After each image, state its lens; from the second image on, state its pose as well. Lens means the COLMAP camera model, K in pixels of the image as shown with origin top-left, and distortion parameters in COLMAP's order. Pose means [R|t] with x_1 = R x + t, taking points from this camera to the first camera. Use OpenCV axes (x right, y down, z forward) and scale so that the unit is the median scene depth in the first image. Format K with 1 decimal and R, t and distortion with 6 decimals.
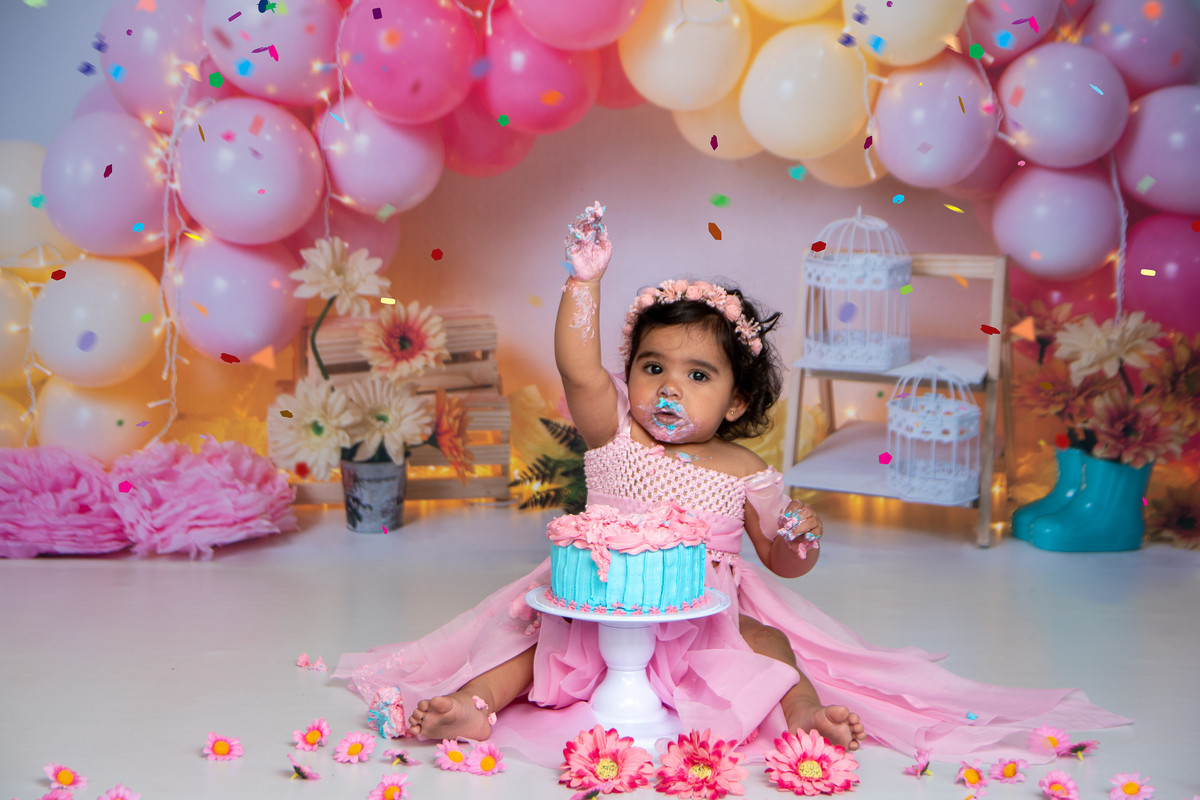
lens RADIAL K [[2681.4, 0, 592.2], [0, 2681.4, 417.5], [0, 0, 1]] dist [0.183679, 0.000000]
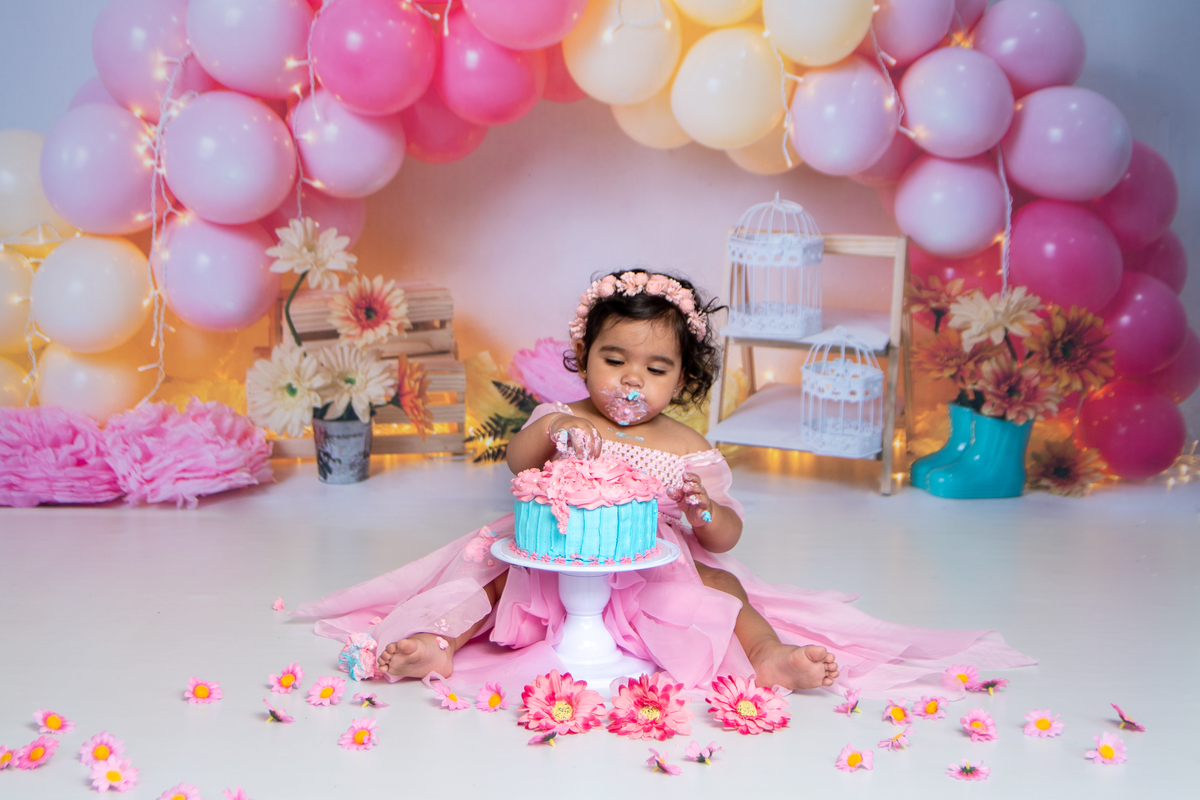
lens RADIAL K [[2157.1, 0, 609.3], [0, 2157.1, 423.3], [0, 0, 1]] dist [0.059764, 0.000000]
pose [[0.999082, -0.001212, 0.042831, -0.009284], [0.000299, 0.999772, 0.021332, -0.001230], [-0.042847, -0.021300, 0.998855, 0.102053]]
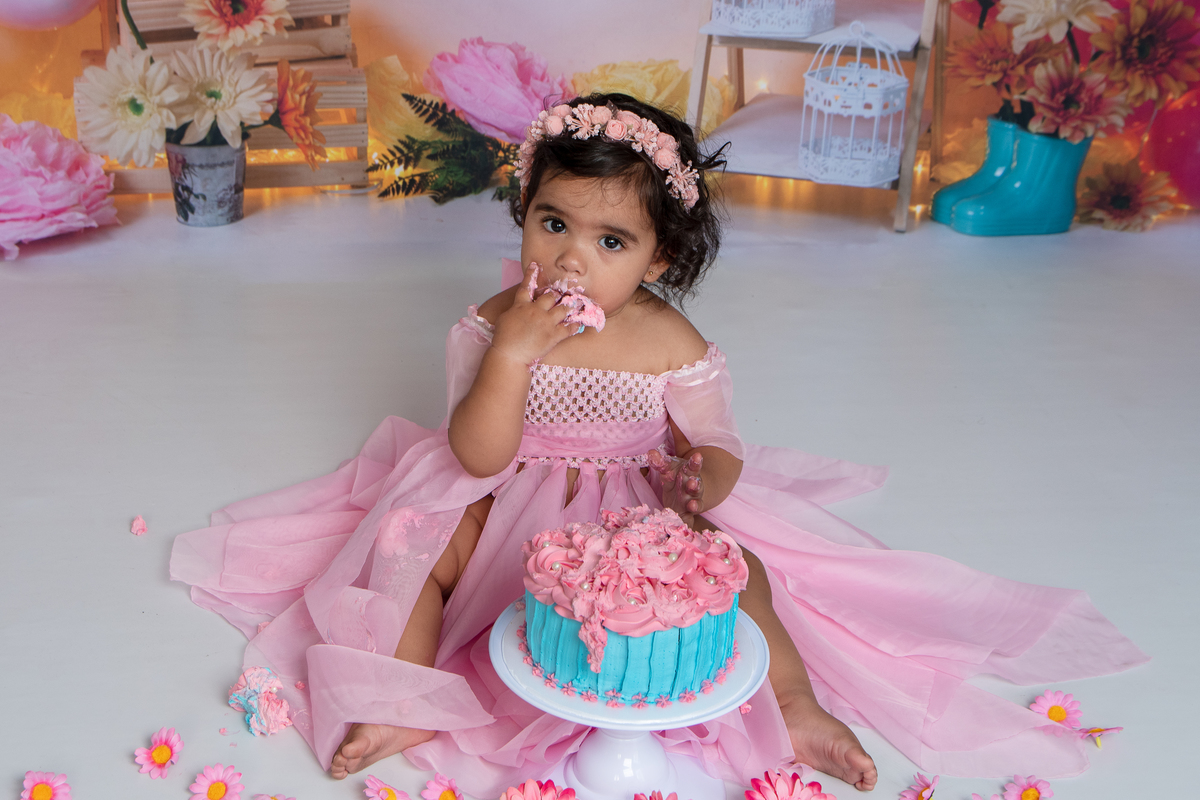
lens RADIAL K [[2195.3, 0, 600.4], [0, 2195.3, 405.3], [0, 0, 1]] dist [0.095871, 0.000000]
pose [[0.994531, -0.013011, 0.103625, -0.030701], [-0.023465, 0.939005, 0.343102, -0.147979], [-0.101768, -0.343657, 0.933565, 0.309766]]
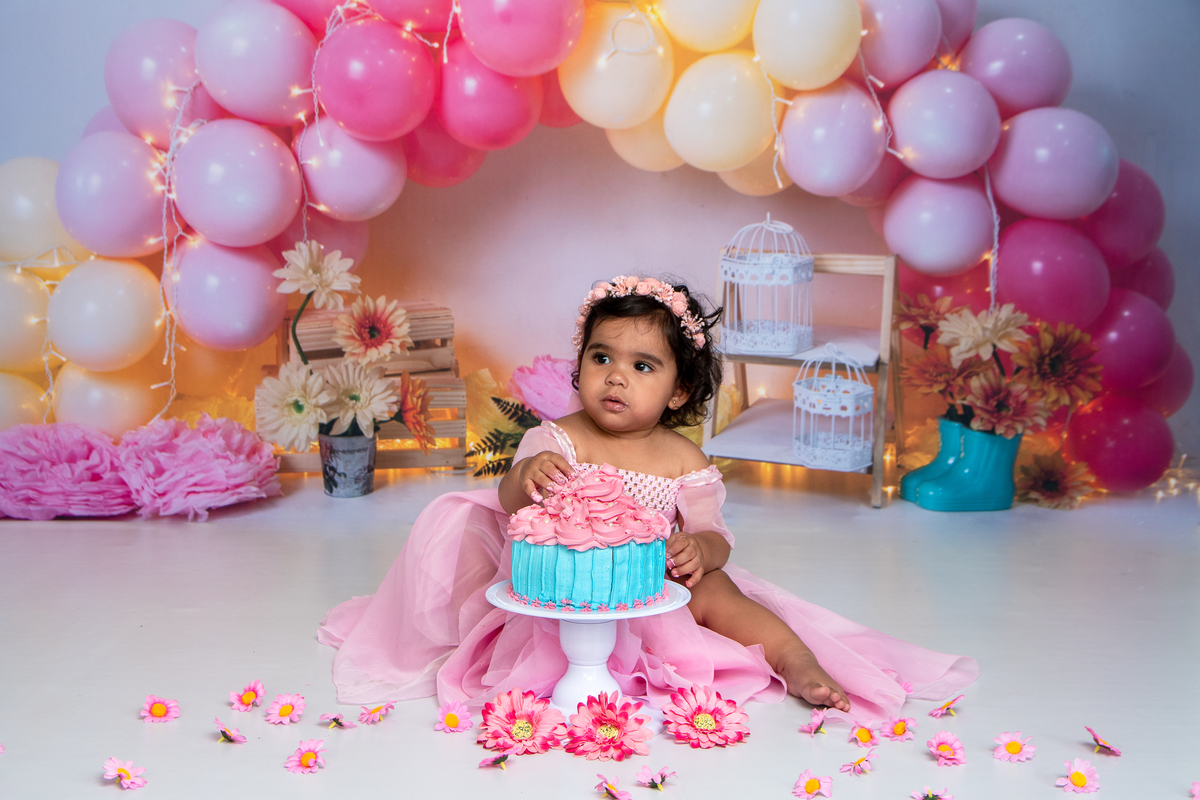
lens RADIAL K [[1944.4, 0, 602.1], [0, 1944.4, 416.0], [0, 0, 1]] dist [0.084351, 0.000000]
pose [[0.999994, -0.003186, 0.001250, 0.026781], [0.003170, 0.999917, 0.012522, -0.002003], [-0.001289, -0.012518, 0.999921, 0.165060]]
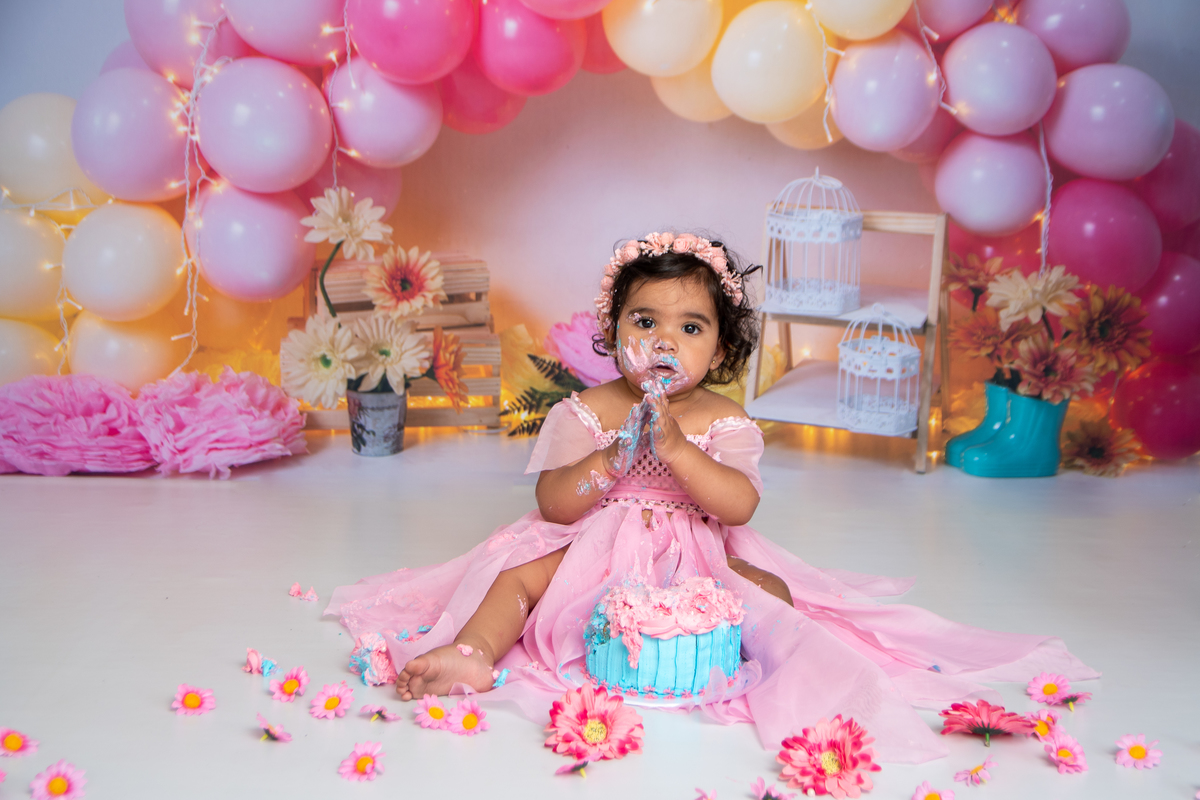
lens RADIAL K [[1782.5, 0, 638.1], [0, 1782.5, 425.4], [0, 0, 1]] dist [0.036431, 0.000000]
pose [[0.999060, 0.009766, 0.042229, -0.004814], [-0.011723, 0.998856, 0.046356, -0.005082], [-0.041728, -0.046807, 0.998032, 0.261543]]
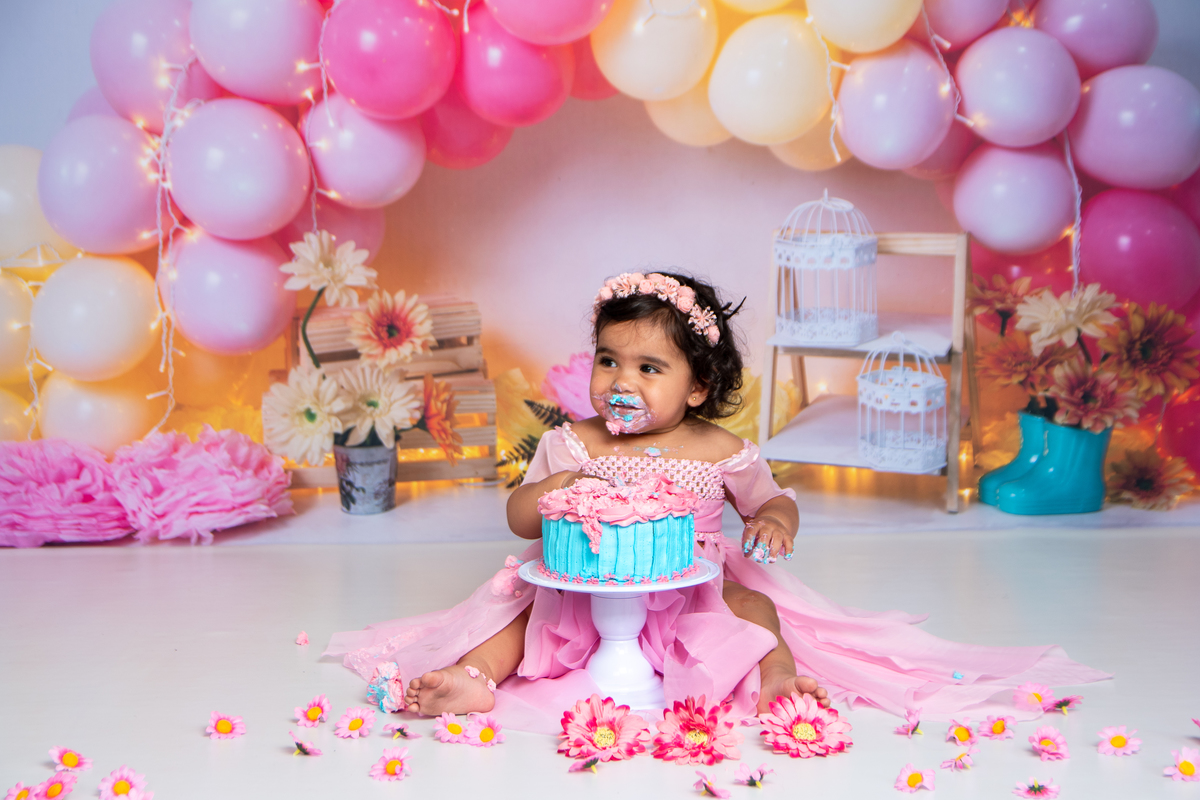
lens RADIAL K [[2460.6, 0, 594.2], [0, 2460.6, 417.4], [0, 0, 1]] dist [0.126767, 0.000000]
pose [[0.999584, -0.025662, 0.013129, -0.005124], [0.025615, 0.999665, 0.003692, 0.004186], [-0.013220, -0.003355, 0.999907, 0.045789]]
